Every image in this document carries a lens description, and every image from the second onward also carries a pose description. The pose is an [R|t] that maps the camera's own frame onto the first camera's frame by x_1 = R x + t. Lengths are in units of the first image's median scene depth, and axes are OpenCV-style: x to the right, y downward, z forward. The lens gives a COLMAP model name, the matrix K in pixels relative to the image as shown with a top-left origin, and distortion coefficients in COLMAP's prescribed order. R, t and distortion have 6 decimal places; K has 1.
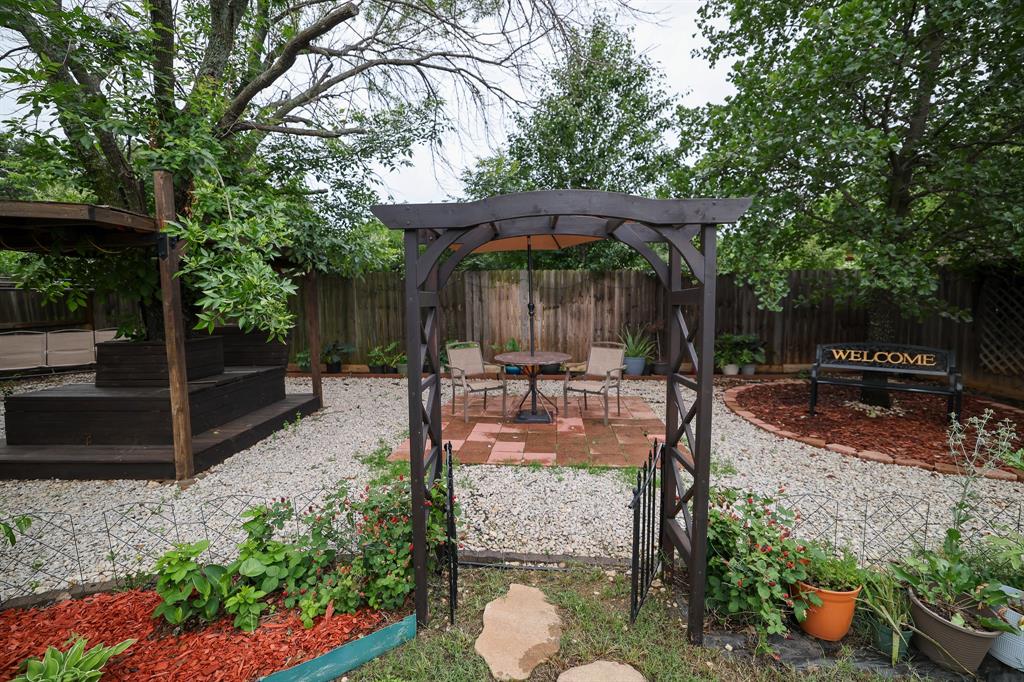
lens RADIAL K [[451.1, 0, 510.5], [0, 451.1, 338.5], [0, 0, 1]] dist [-0.038302, 0.017530]
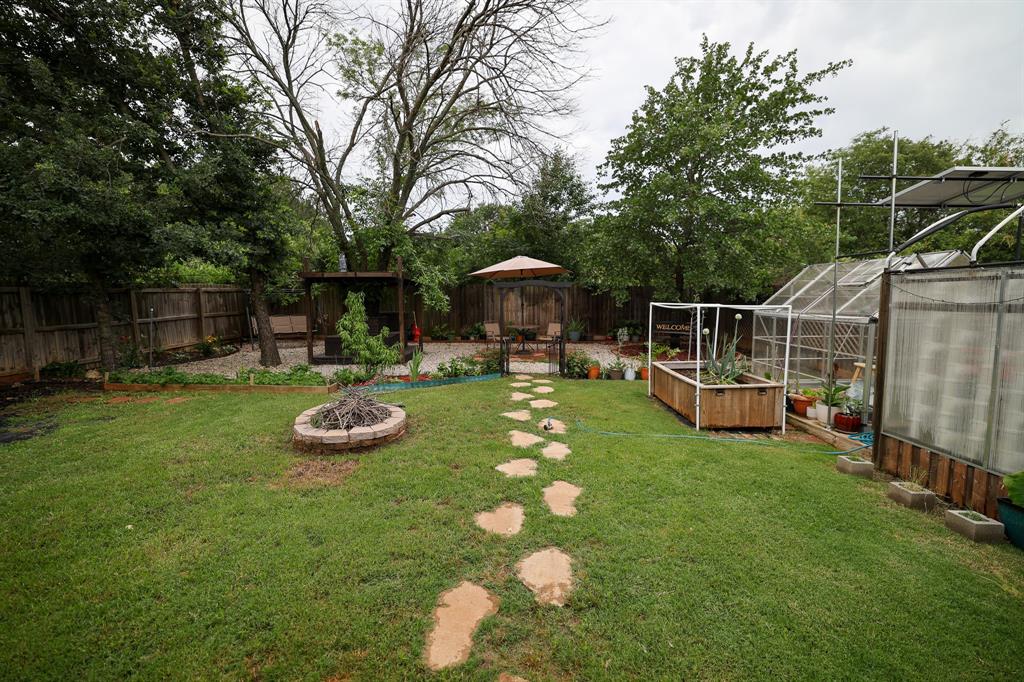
lens RADIAL K [[451.1, 0, 513.1], [0, 451.1, 340.4], [0, 0, 1]] dist [-0.038302, 0.017530]
pose [[0.998369, 0.002614, 0.057038, -0.234161], [-0.003164, 0.999949, 0.009557, 0.154801], [-0.057010, -0.009722, 0.998326, -2.218102]]
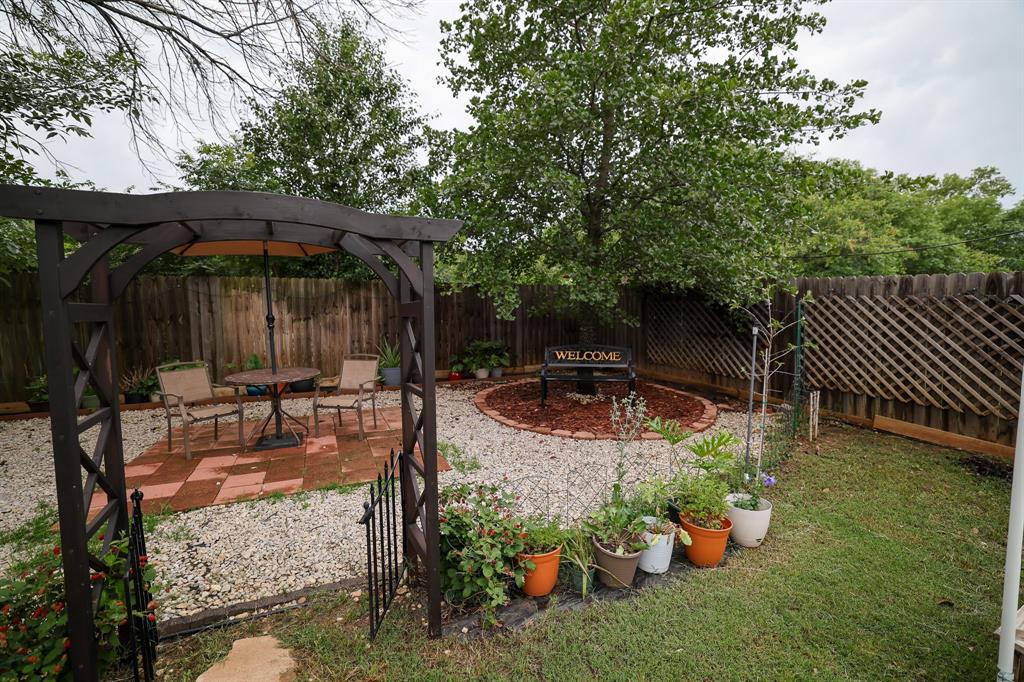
lens RADIAL K [[451.1, 0, 512.9], [0, 451.1, 341.9], [0, 0, 1]] dist [-0.038302, 0.017530]
pose [[0.866327, -0.034066, 0.498314, 0.019569], [0.041725, 0.999120, -0.004237, -0.000637], [-0.497731, 0.024463, 0.866986, -0.007177]]
